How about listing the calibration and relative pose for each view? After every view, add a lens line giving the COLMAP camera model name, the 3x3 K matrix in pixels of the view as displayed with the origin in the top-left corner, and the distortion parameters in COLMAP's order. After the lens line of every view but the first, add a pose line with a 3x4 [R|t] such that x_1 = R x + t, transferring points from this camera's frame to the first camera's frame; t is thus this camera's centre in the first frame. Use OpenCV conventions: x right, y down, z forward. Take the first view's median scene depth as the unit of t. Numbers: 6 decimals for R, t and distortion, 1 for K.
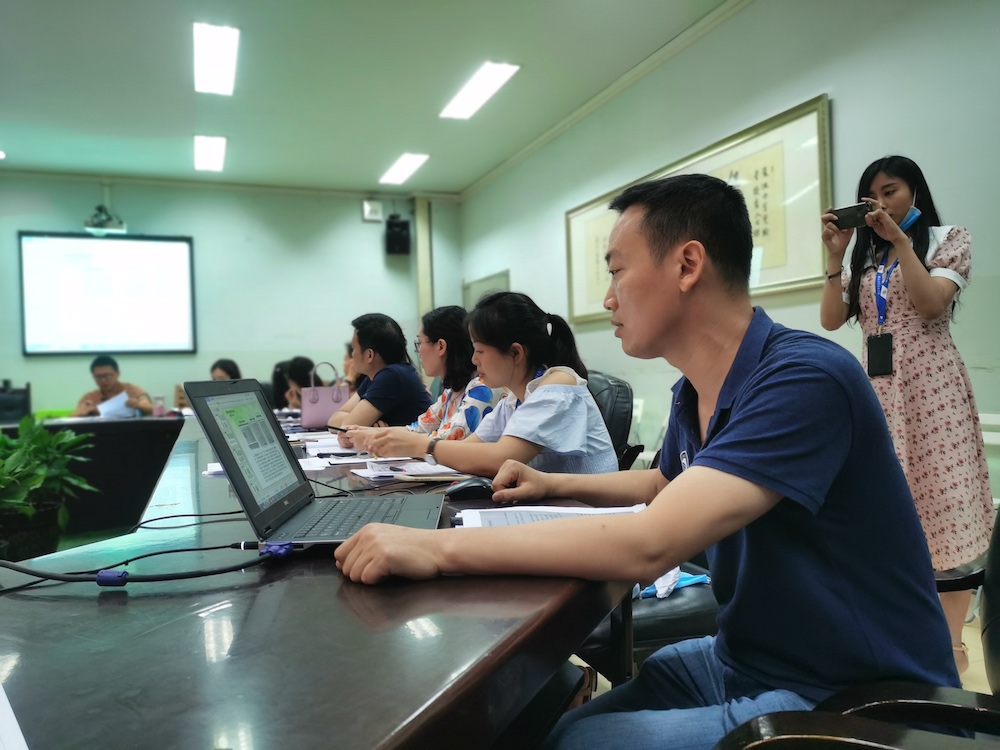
lens RADIAL K [[755.2, 0, 500.0], [0, 755.2, 375.0], [0, 0, 1]] dist [-0.005001, 0.001961]
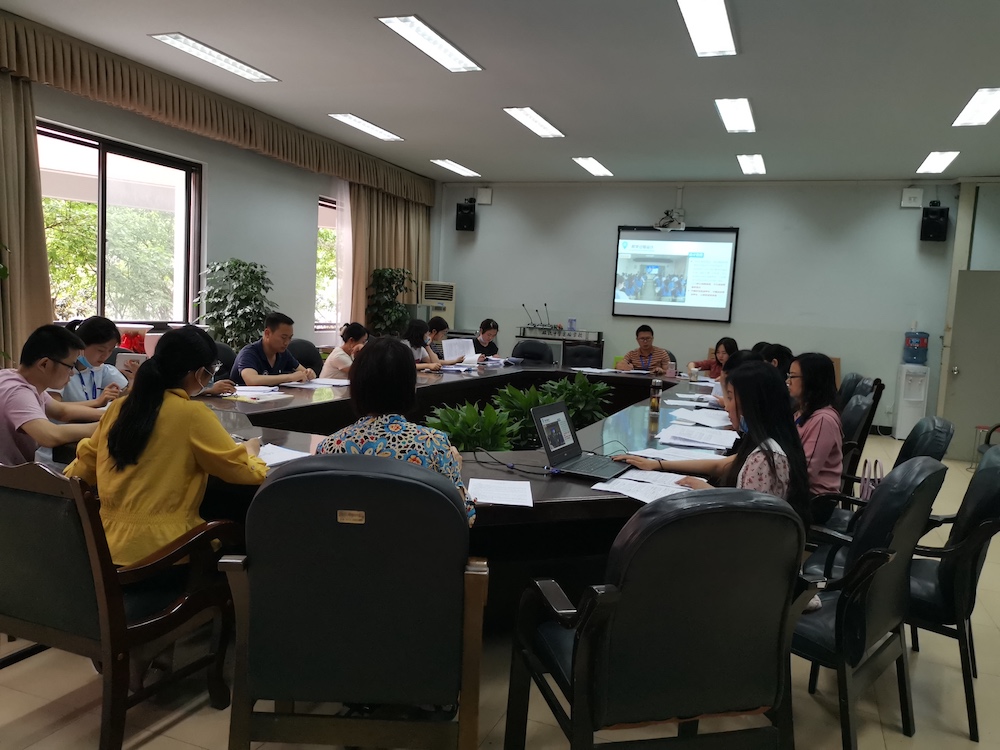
lens RADIAL K [[784.7, 0, 500.0], [0, 784.7, 375.0], [0, 0, 1]] dist [0.001161, 0.000525]
pose [[0.708337, 0.146100, -0.690590, 0.283916], [-0.081686, 0.988739, 0.125391, -0.089341], [0.701132, -0.032408, 0.712294, -0.233071]]
